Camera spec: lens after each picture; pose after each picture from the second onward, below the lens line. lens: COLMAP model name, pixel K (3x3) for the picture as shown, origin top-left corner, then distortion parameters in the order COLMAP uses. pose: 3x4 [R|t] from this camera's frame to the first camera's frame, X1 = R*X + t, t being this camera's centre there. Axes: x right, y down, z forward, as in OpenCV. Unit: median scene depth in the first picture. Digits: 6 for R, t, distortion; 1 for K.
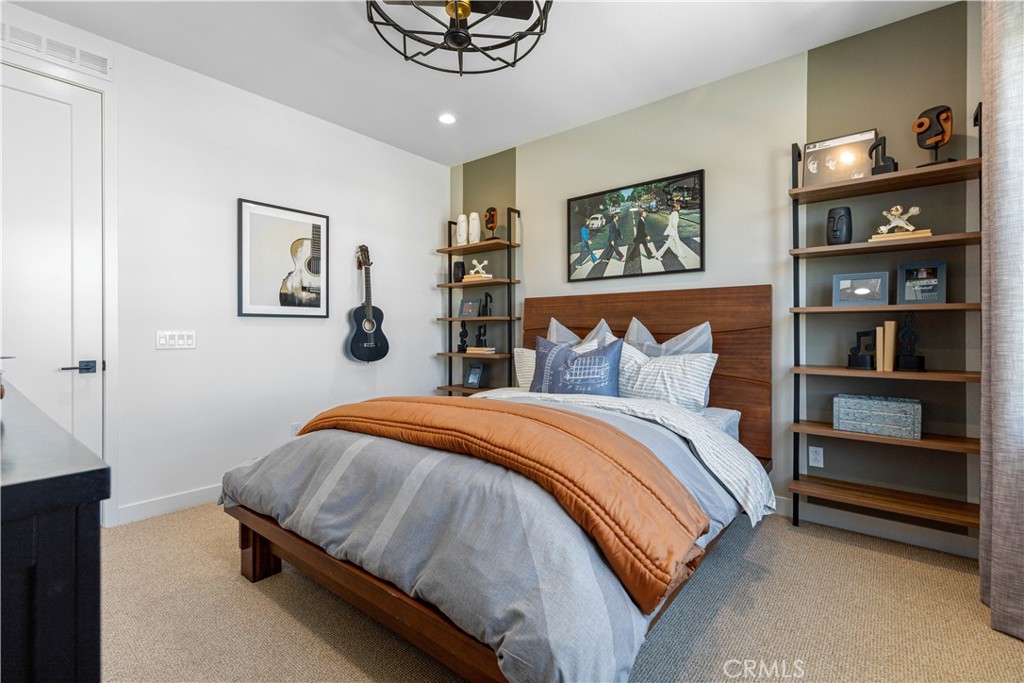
lens RADIAL K [[458.9, 0, 516.2], [0, 458.9, 333.8], [0, 0, 1]] dist [-0.001581, -0.000005]
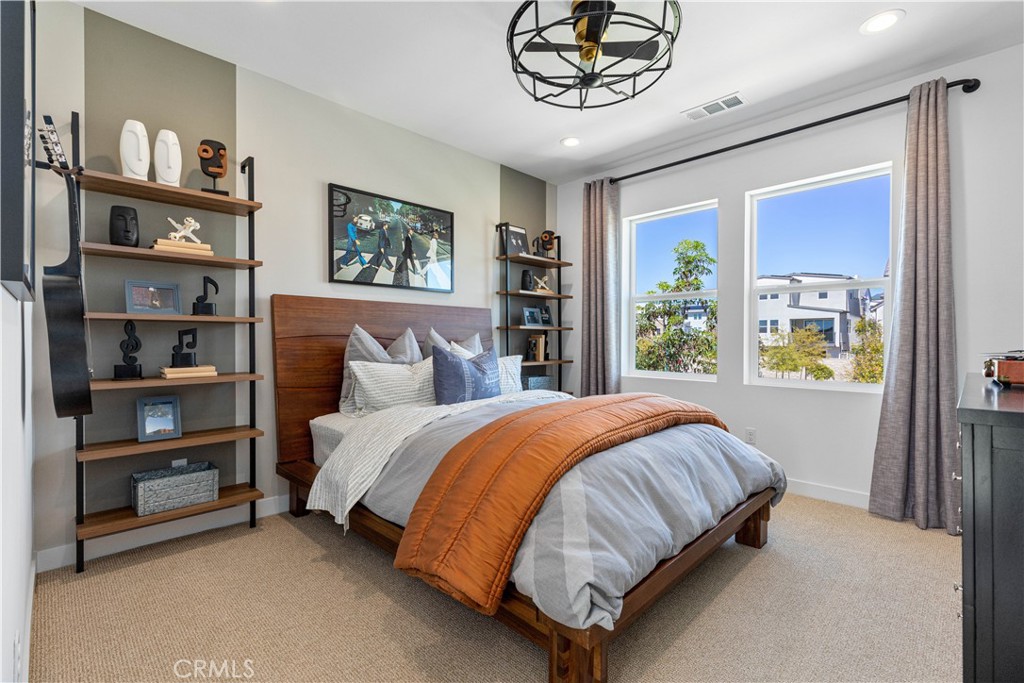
lens RADIAL K [[458.9, 0, 516.2], [0, 458.9, 333.8], [0, 0, 1]] dist [-0.001581, -0.000005]
pose [[0.104408, 0.014775, 0.994425, -0.723736], [0.003265, 0.999879, -0.015198, -0.003152], [-0.994529, 0.004834, 0.104348, 0.604498]]
